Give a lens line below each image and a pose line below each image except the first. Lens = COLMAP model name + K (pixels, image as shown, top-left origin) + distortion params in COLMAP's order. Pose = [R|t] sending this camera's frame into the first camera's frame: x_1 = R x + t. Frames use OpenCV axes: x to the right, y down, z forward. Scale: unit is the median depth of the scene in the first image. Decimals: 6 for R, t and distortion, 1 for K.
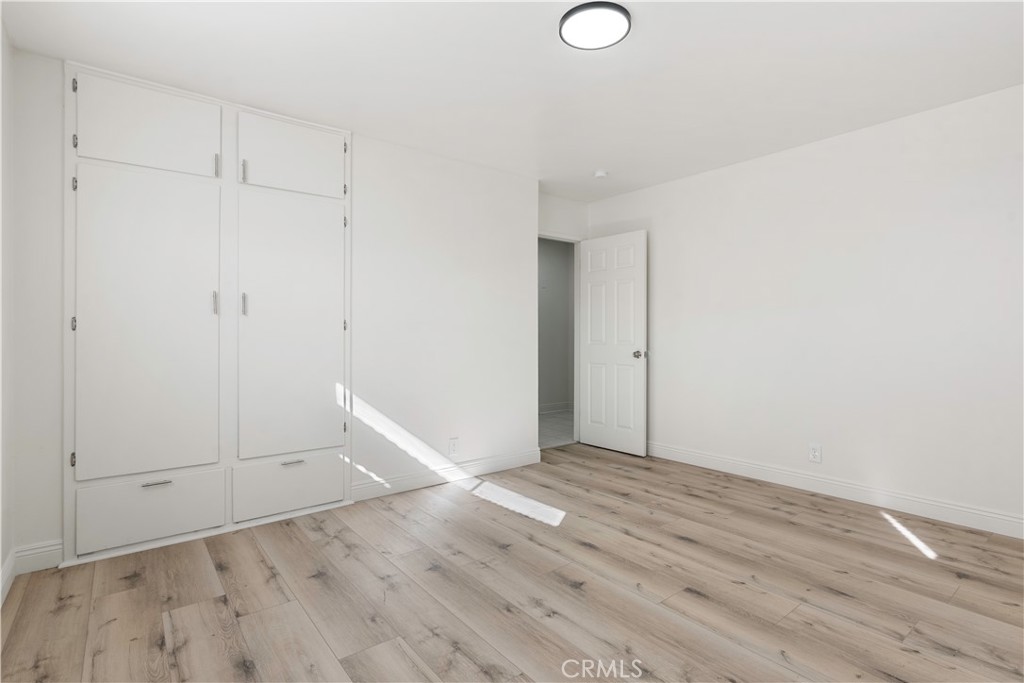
lens RADIAL K [[494.2, 0, 513.0], [0, 494.2, 338.2], [0, 0, 1]] dist [-0.000954, -0.001543]
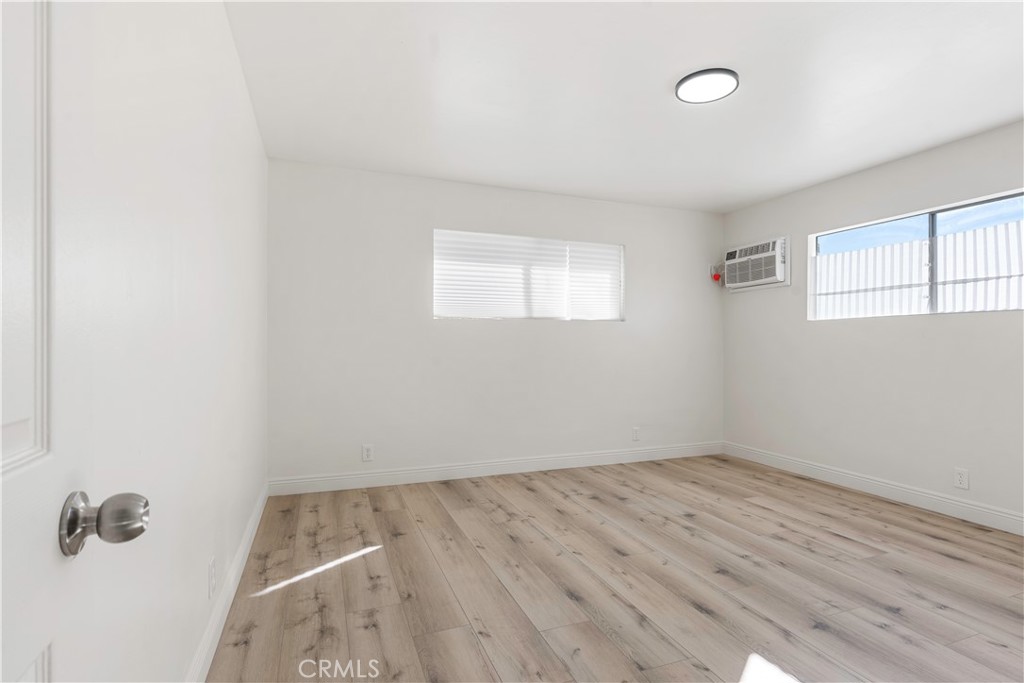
lens RADIAL K [[514.9, 0, 512.5], [0, 514.9, 342.4], [0, 0, 1]] dist [-0.003272, -0.000058]
pose [[-0.956336, 0.001306, 0.292268, 0.212606], [0.002801, 0.999985, 0.004699, -0.019777], [-0.292257, 0.005313, -0.956325, 1.967937]]
